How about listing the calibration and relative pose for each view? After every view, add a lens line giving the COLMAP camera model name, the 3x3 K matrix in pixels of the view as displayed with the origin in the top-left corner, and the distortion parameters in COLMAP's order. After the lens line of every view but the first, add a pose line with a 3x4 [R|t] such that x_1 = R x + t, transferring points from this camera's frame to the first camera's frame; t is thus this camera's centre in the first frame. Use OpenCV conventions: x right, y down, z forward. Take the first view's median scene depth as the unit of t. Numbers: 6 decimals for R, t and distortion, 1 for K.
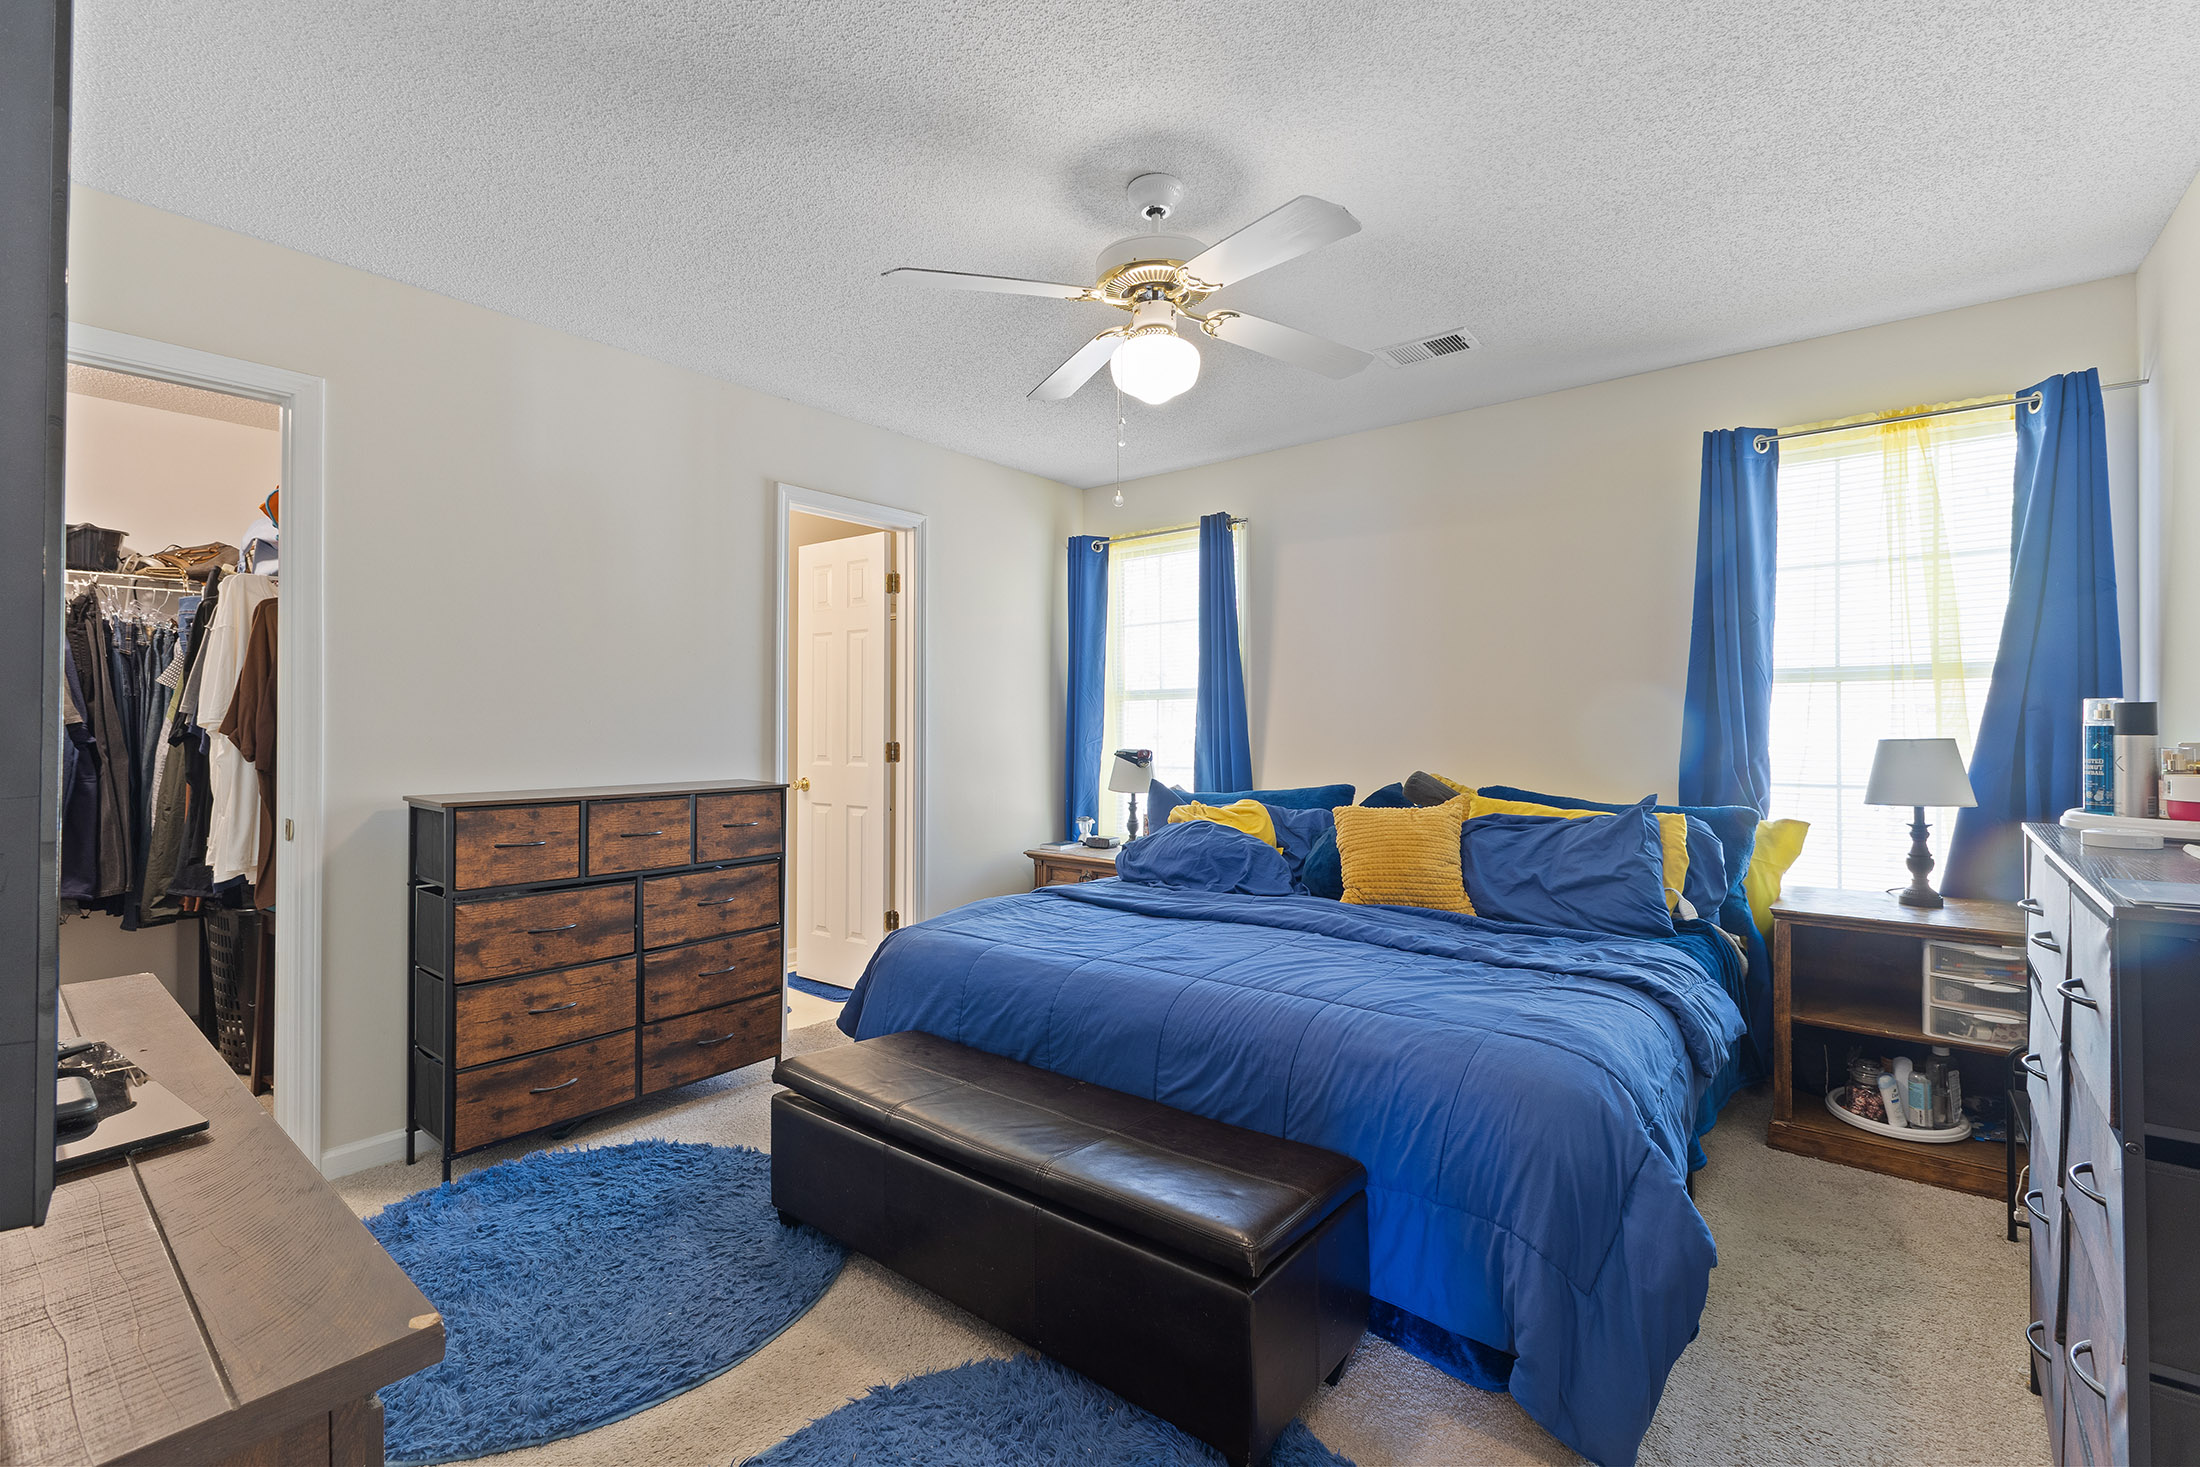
lens RADIAL K [[954.1, 0, 1101.5], [0, 954.1, 728.1], [0, 0, 1]] dist [0.011867, -0.000142]
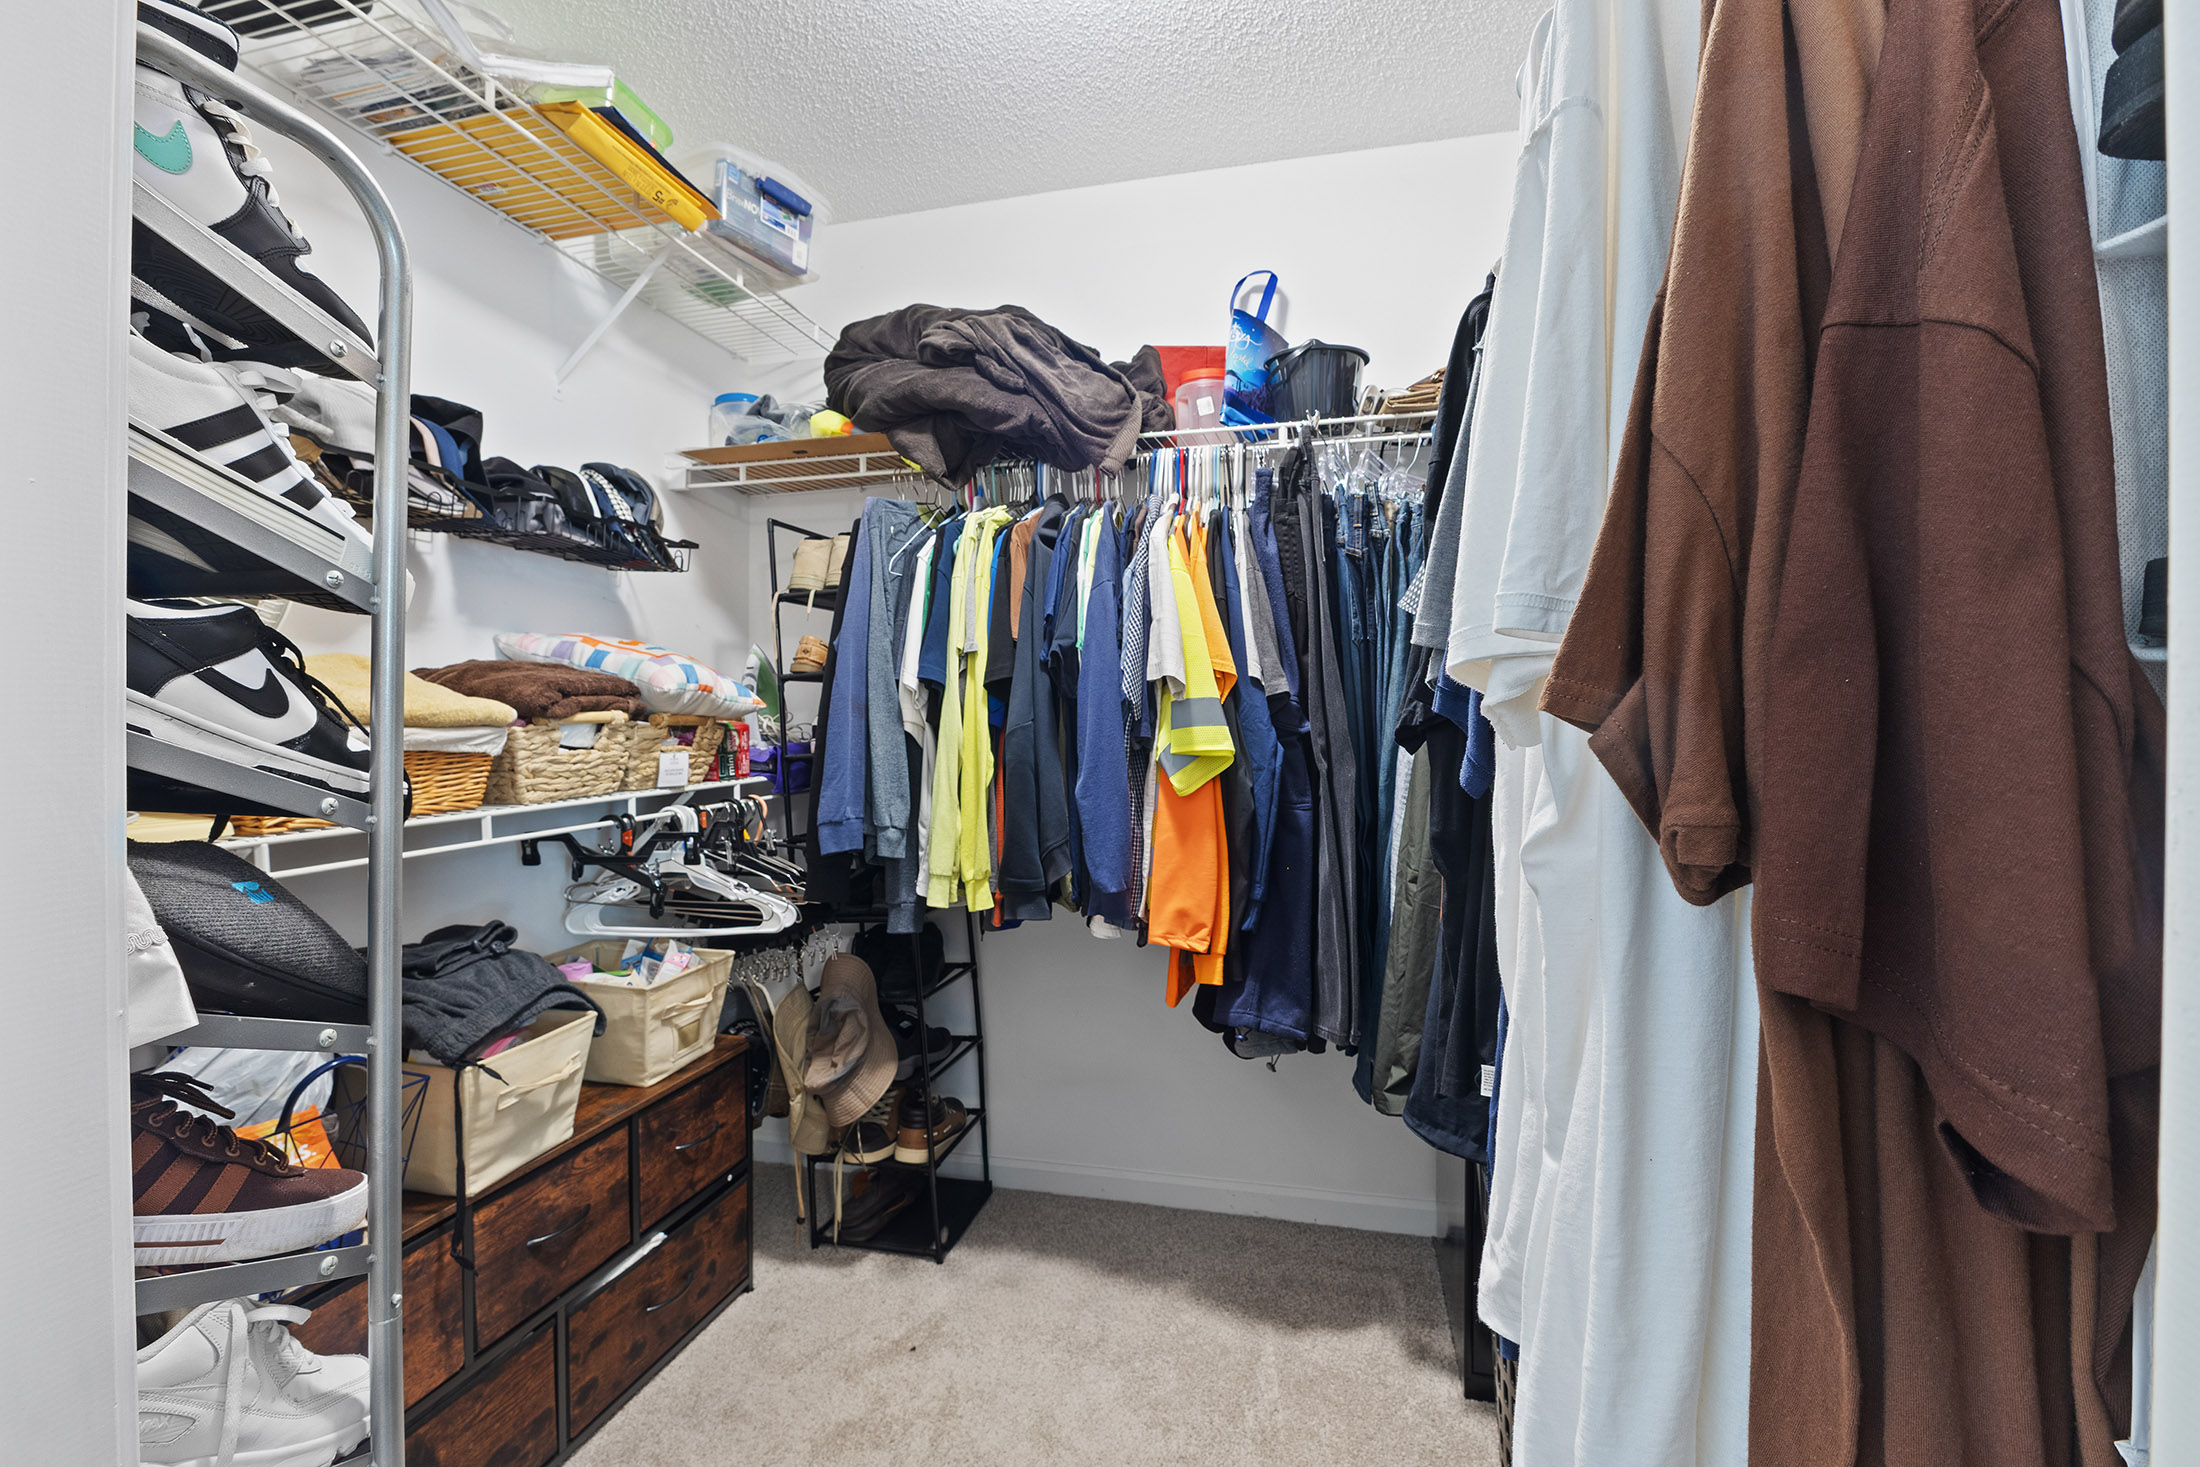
lens RADIAL K [[954.1, 0, 1101.5], [0, 954.1, 728.1], [0, 0, 1]] dist [0.011867, -0.000142]
pose [[0.434346, 0.012310, -0.900662, -0.621216], [0.007692, 0.999819, 0.017374, 0.003110], [0.900713, -0.014474, 0.434173, 0.667217]]
